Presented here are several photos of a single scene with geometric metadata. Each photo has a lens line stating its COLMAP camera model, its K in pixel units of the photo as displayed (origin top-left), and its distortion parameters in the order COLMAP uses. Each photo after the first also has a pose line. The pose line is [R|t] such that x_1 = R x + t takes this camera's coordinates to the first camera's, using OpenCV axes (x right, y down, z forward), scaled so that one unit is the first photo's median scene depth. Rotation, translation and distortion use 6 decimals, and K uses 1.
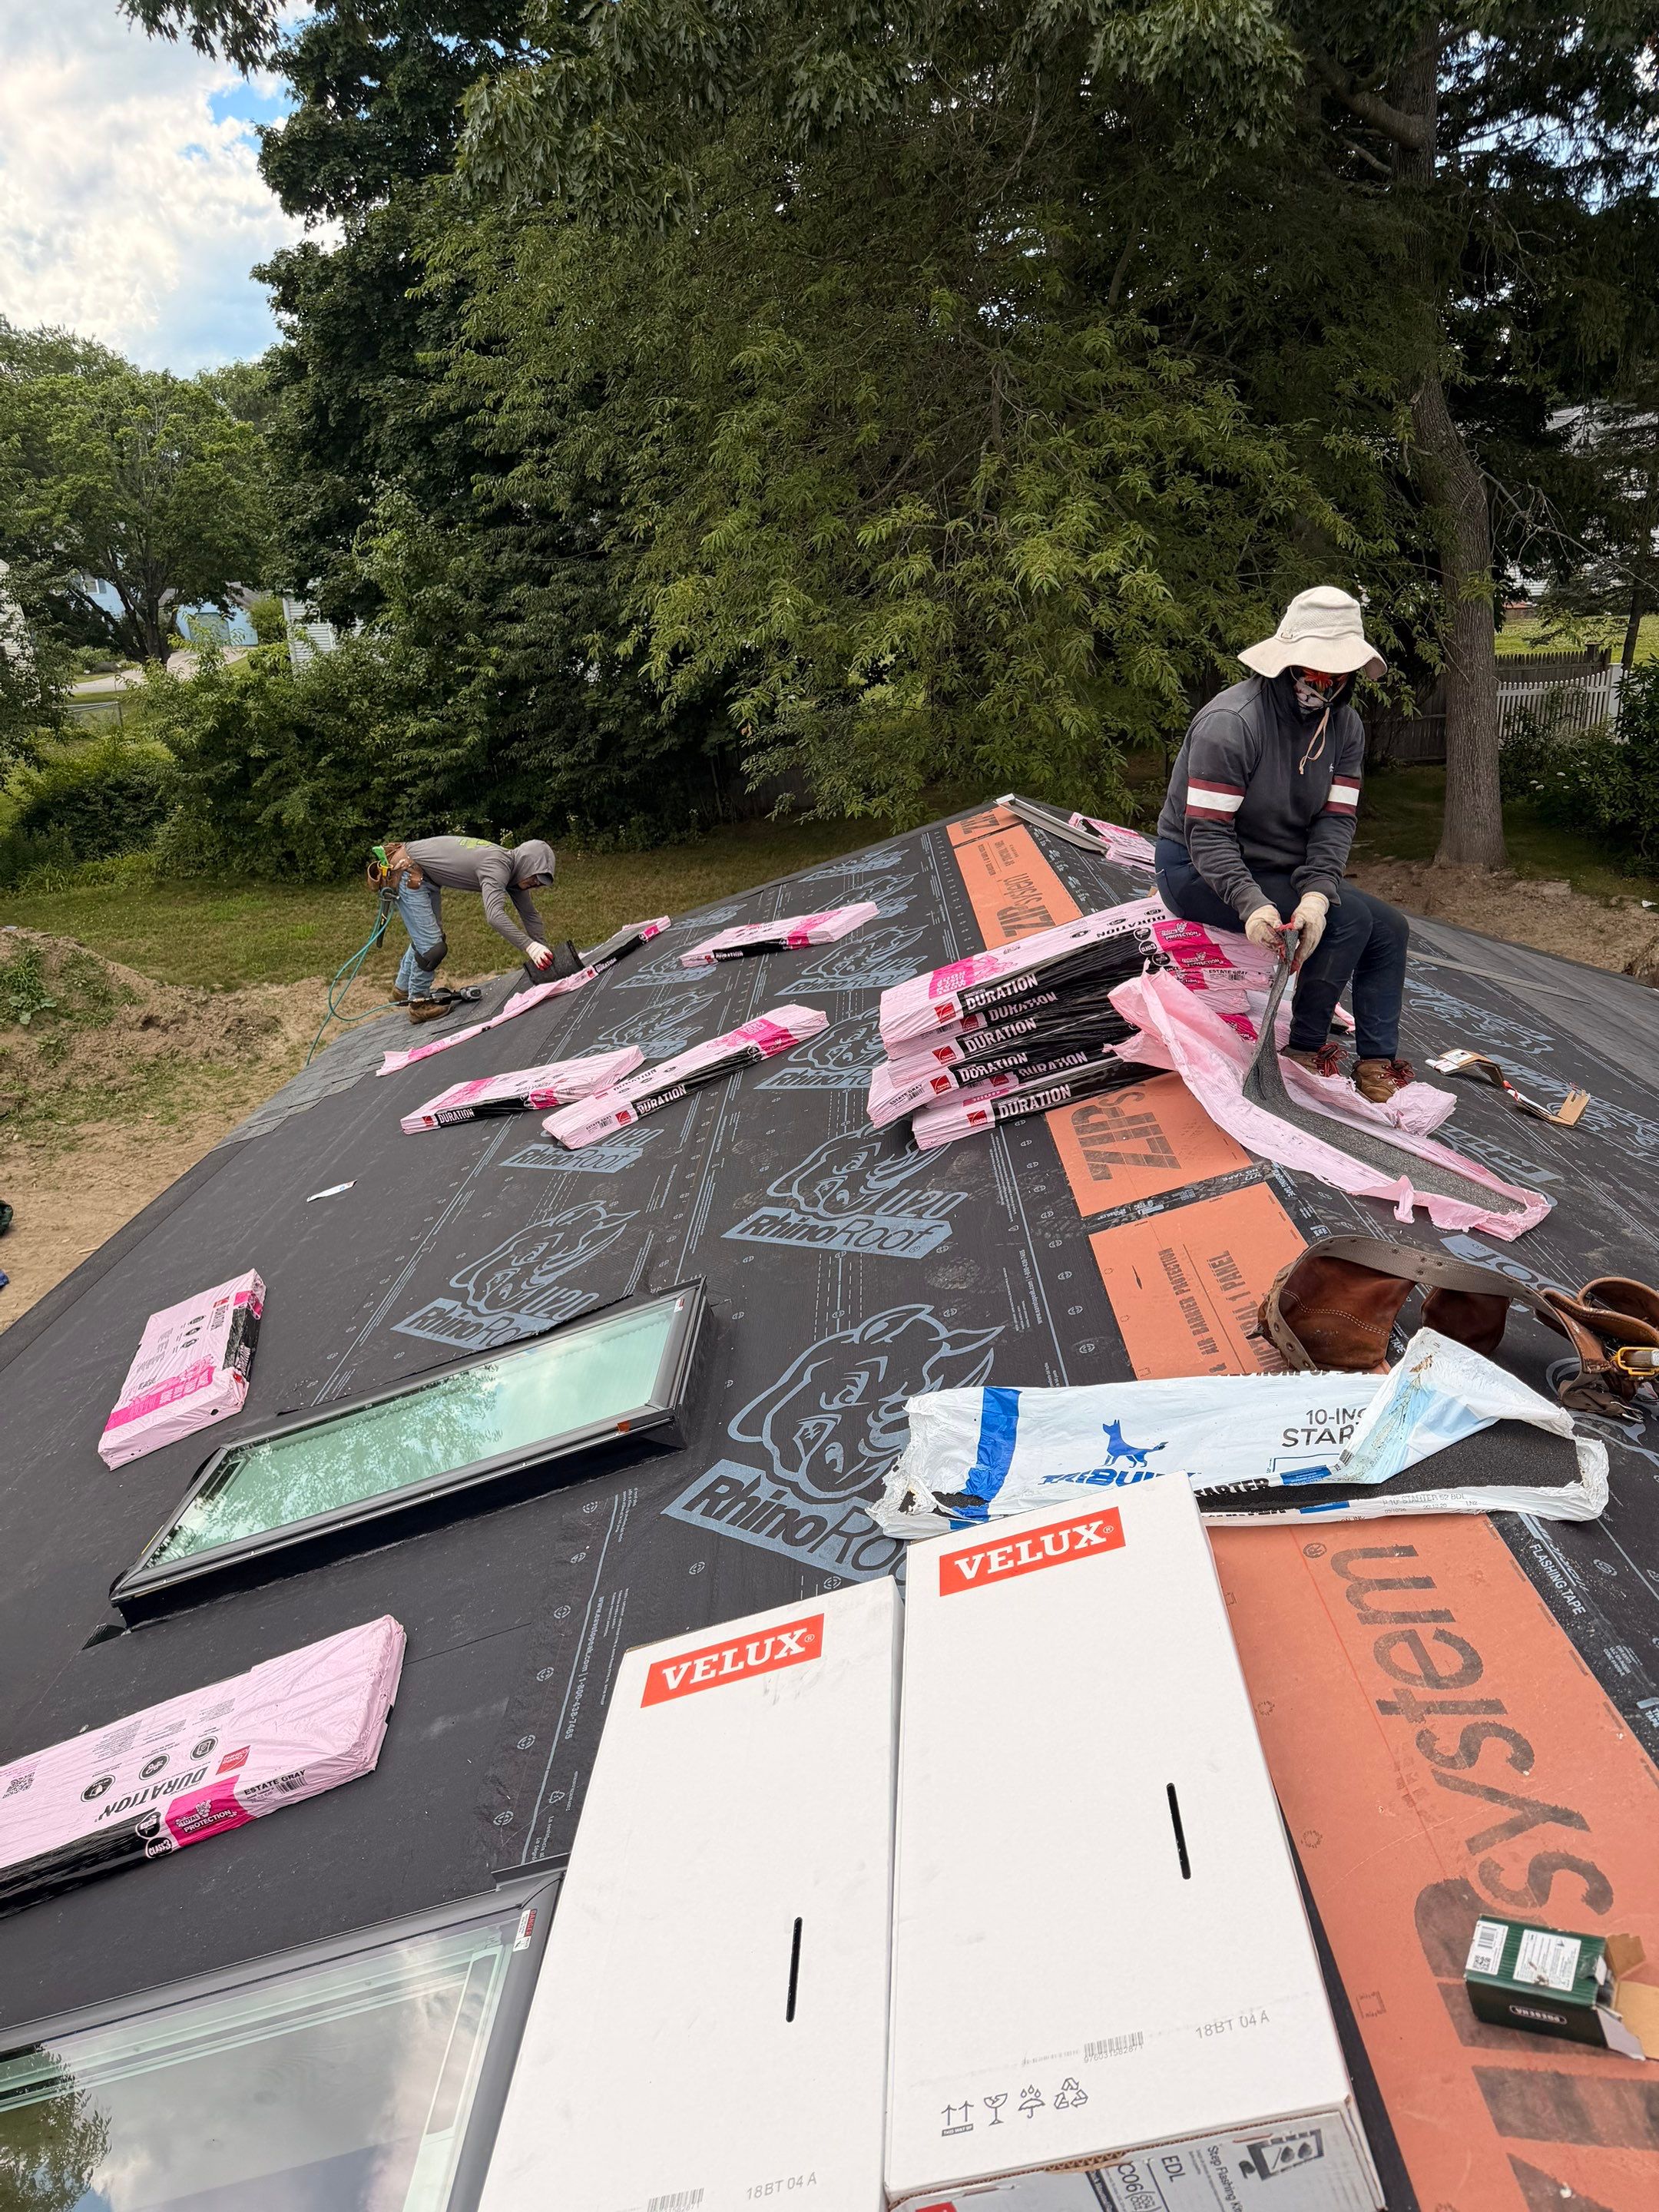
lens RADIAL K [[1706.1, 0, 876.6], [0, 1706.1, 1042.4], [0, 0, 1]] dist [0.122295, -0.180726]
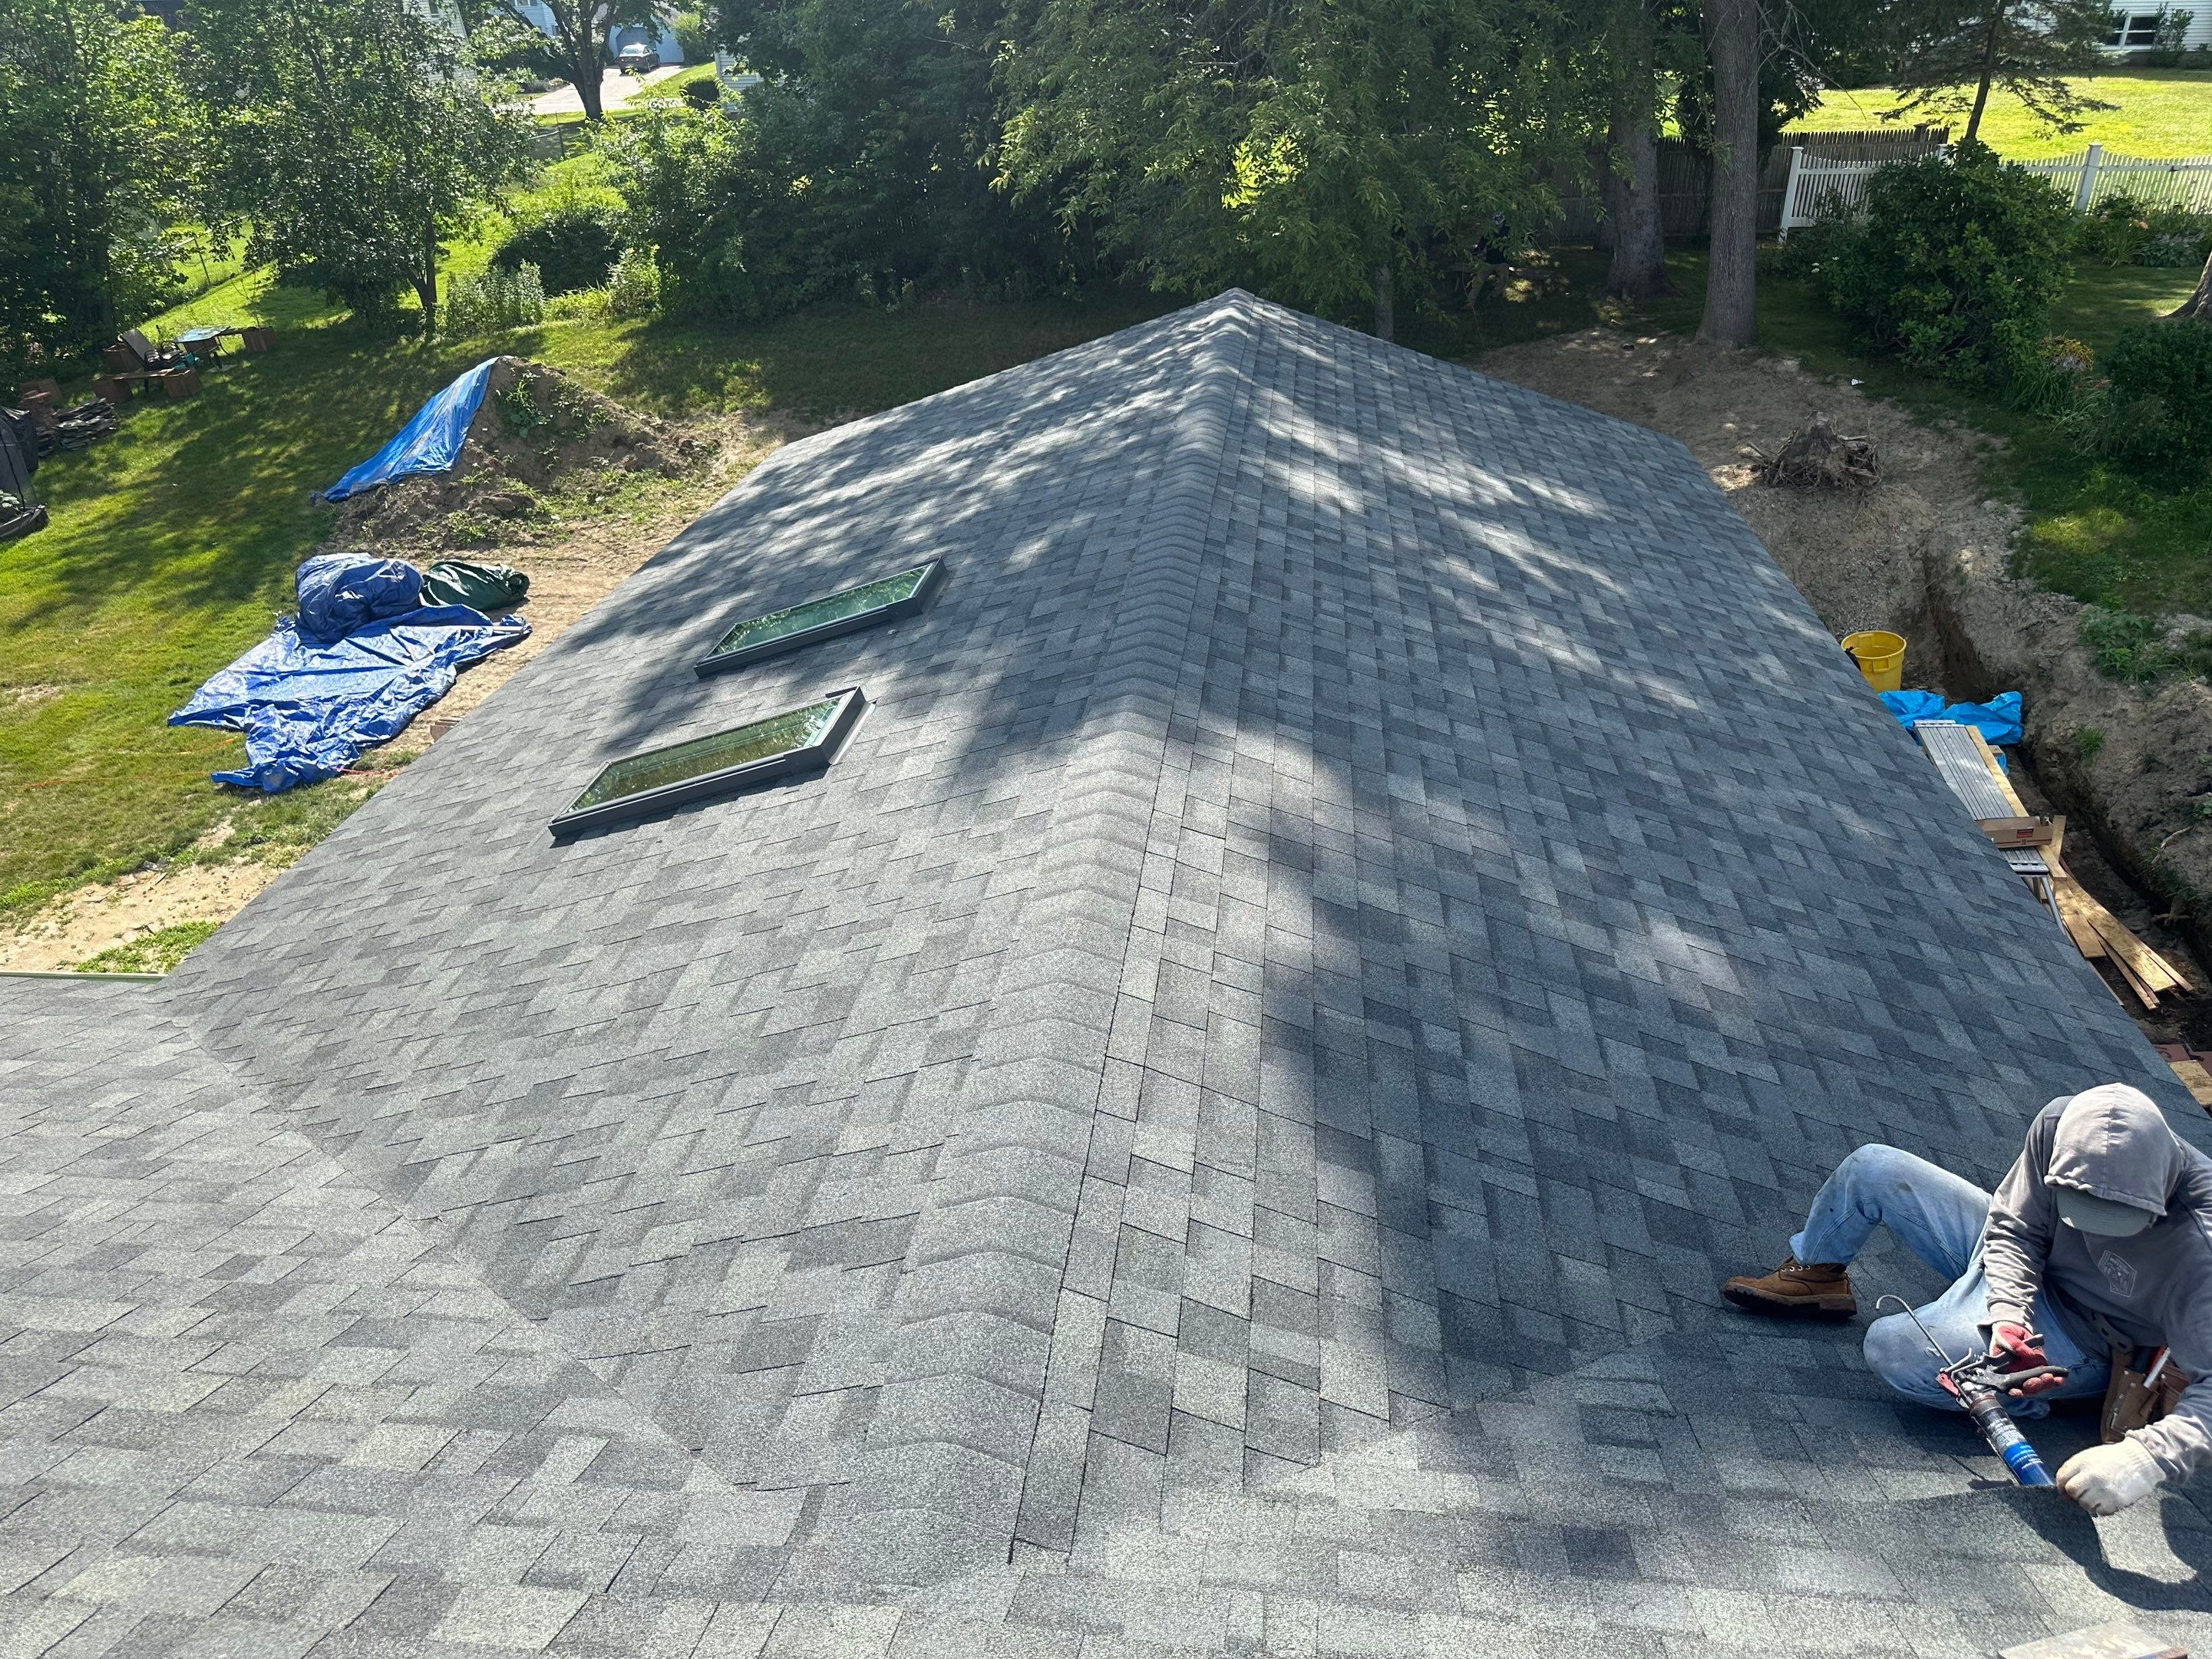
lens RADIAL K [[1705.9, 0, 1110.4], [0, 1705.9, 773.8], [0, 0, 1]] dist [0.122295, -0.180726]
pose [[0.993852, 0.054873, -0.096158, 0.111121], [-0.038569, 0.985728, 0.163870, 0.012814], [0.103778, -0.159154, 0.981784, -0.390381]]
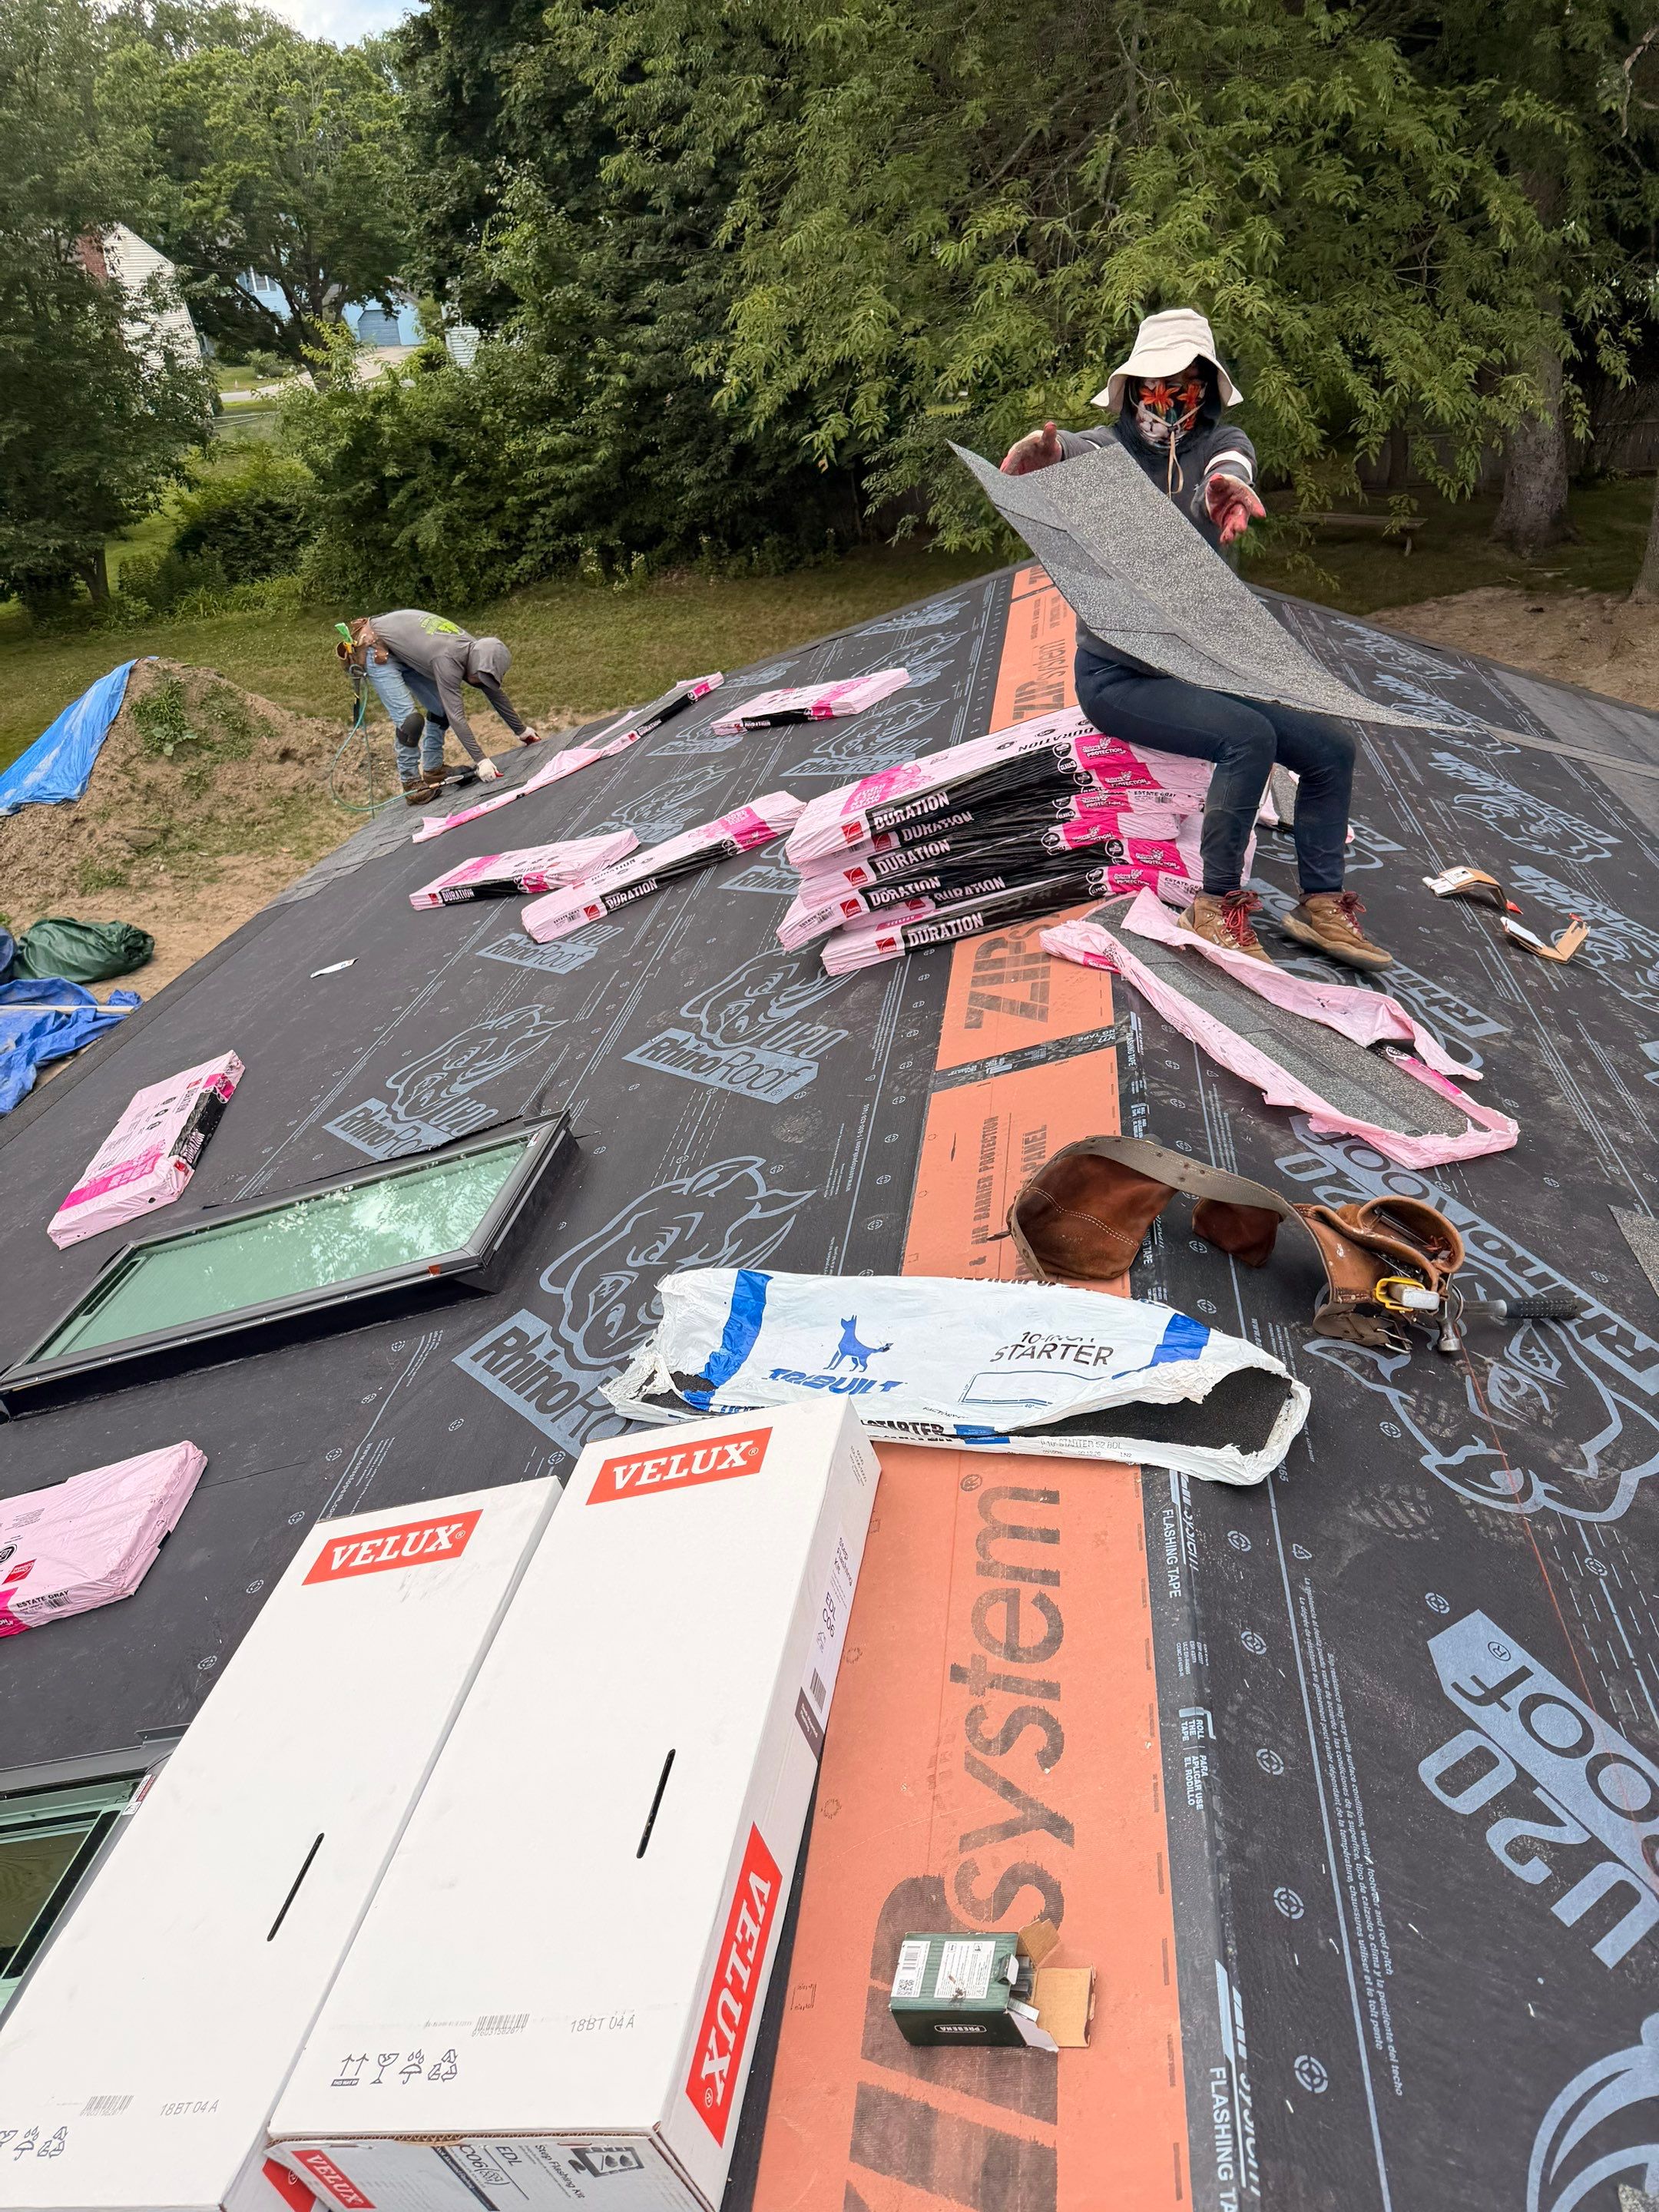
lens RADIAL K [[1727.8, 0, 821.5], [0, 1727.8, 1100.1], [0, 0, 1]] dist [0.053248, -0.061993]
pose [[0.991258, 0.042295, -0.124978, 0.054327], [-0.018283, 0.982121, 0.187360, -0.018544], [0.130668, -0.183437, 0.974308, 0.016498]]
